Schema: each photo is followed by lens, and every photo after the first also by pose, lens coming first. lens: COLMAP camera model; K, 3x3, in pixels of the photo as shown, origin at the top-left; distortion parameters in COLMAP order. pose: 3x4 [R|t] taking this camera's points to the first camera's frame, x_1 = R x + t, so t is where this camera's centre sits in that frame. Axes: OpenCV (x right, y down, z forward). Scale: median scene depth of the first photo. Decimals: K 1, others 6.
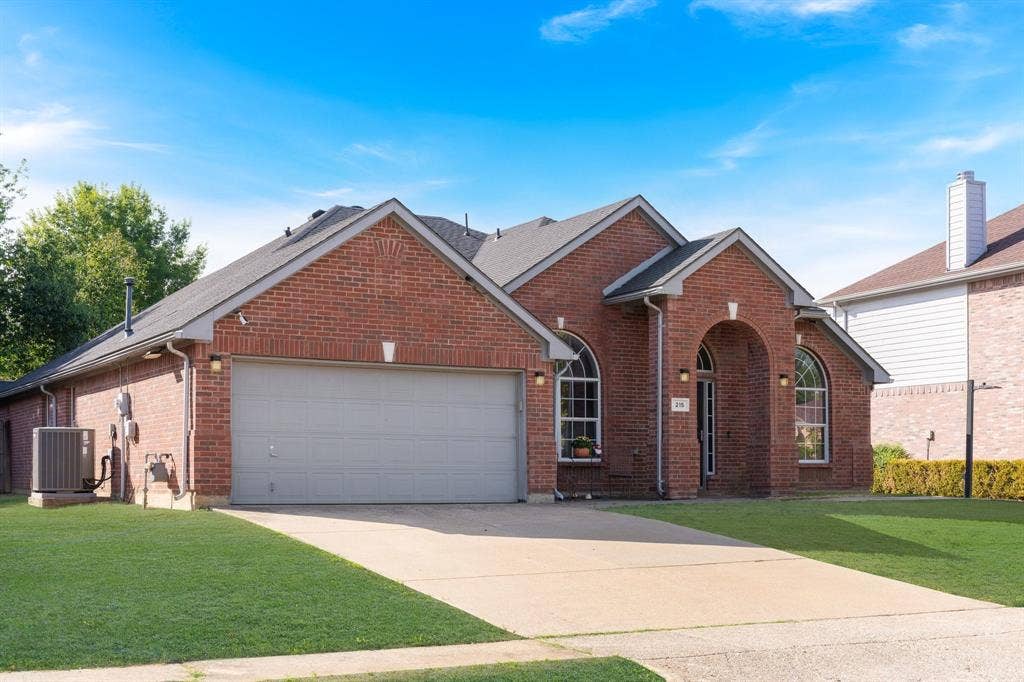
lens RADIAL K [[1292.8, 0, 512.2], [0, 1292.8, 368.3], [0, 0, 1]] dist [-0.003506, -0.000432]
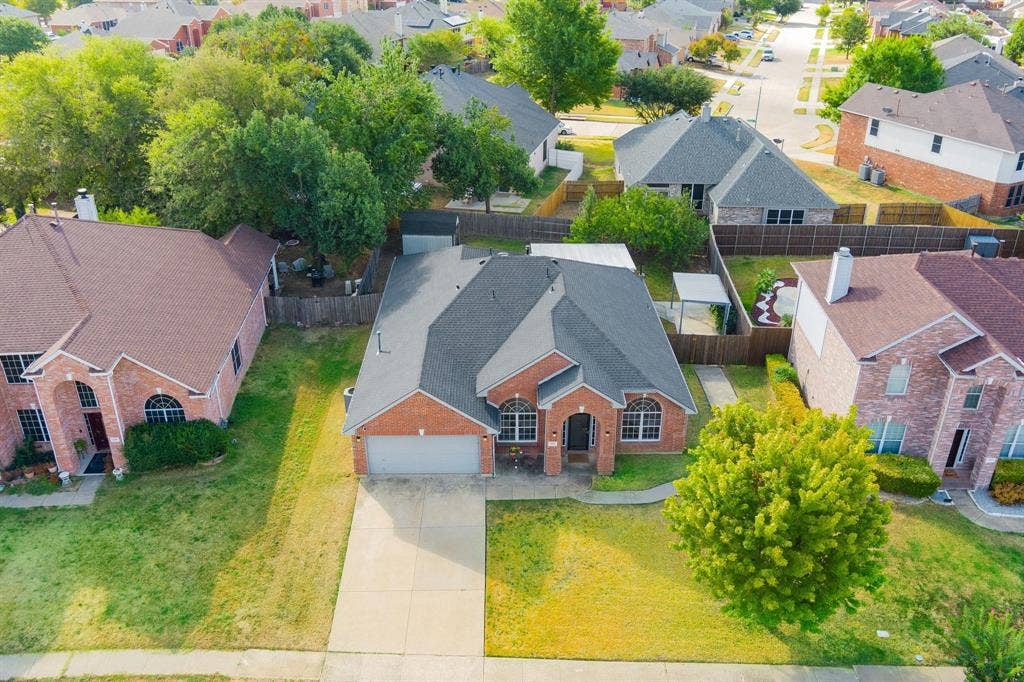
lens RADIAL K [[827.7, 0, 512.0], [0, 827.7, 341.0], [0, 0, 1]] dist [-0.063337, -0.004105]
pose [[0.877385, 0.210069, -0.431355, 0.749349], [0.040116, 0.863787, 0.502258, -1.000581], [0.478107, -0.457978, 0.749446, -0.136334]]
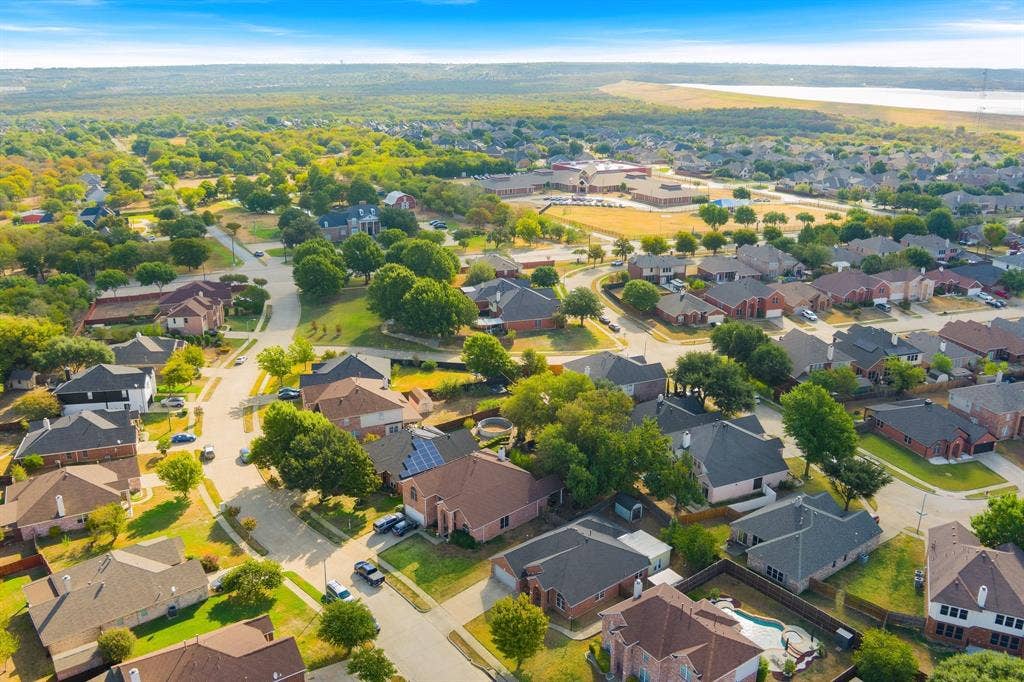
lens RADIAL K [[827.7, 0, 512.0], [0, 827.7, 341.0], [0, 0, 1]] dist [-0.063337, -0.004105]
pose [[0.160686, 0.302691, -0.939446, 4.487226], [0.071104, 0.945791, 0.316898, -3.099564], [0.984441, -0.117719, 0.130453, 0.466546]]
